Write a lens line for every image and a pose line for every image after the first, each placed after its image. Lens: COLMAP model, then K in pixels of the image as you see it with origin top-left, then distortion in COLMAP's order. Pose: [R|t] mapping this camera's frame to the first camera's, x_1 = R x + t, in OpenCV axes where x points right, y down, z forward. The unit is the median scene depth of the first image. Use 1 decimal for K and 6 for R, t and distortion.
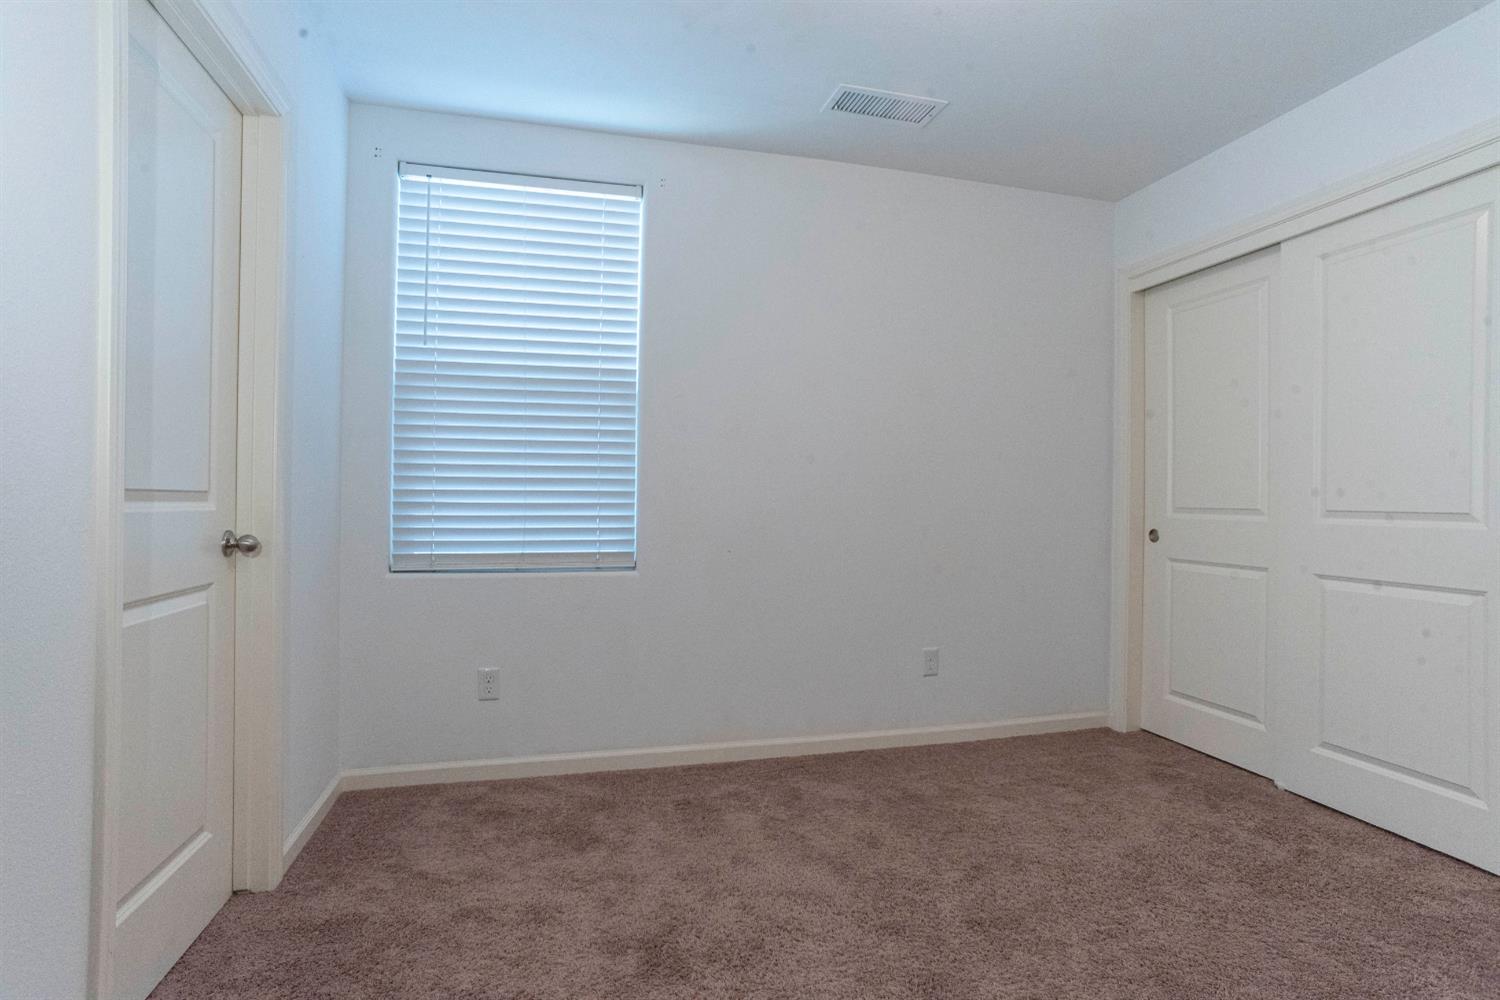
lens RADIAL K [[769.5, 0, 753.3], [0, 769.5, 497.4], [0, 0, 1]] dist [-0.075989, 0.049025]
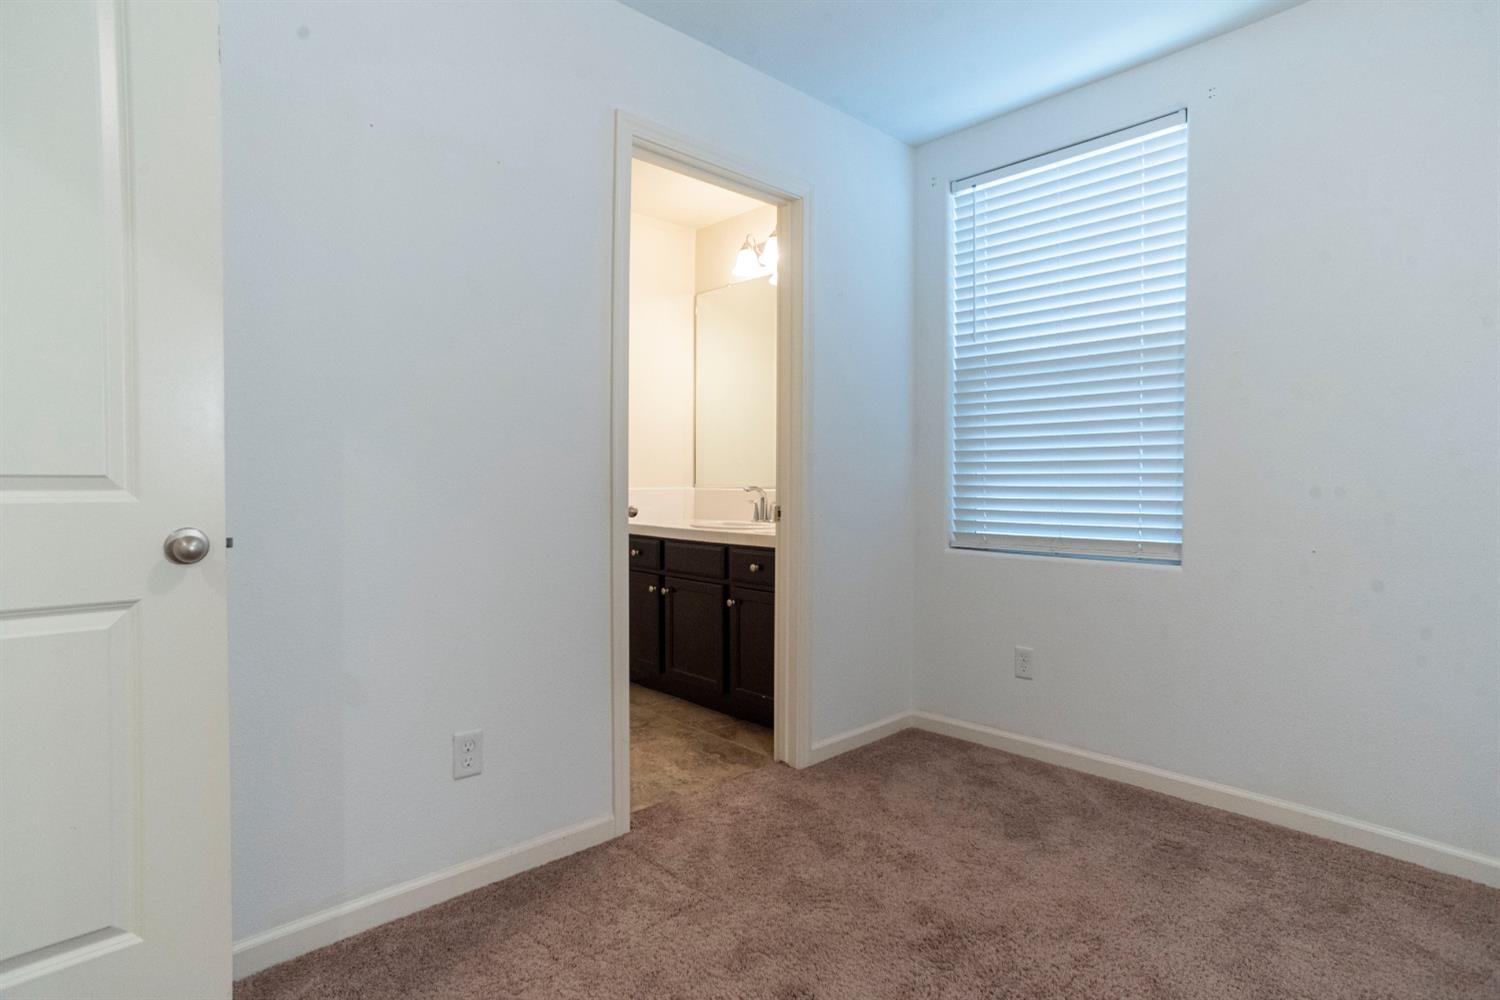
lens RADIAL K [[769.5, 0, 753.3], [0, 769.5, 497.4], [0, 0, 1]] dist [-0.075989, 0.049025]
pose [[0.470397, 0.012105, -0.882372, 0.392600], [0.003630, 0.999871, 0.015652, 0.004827], [0.882447, -0.010566, 0.470293, 0.201053]]
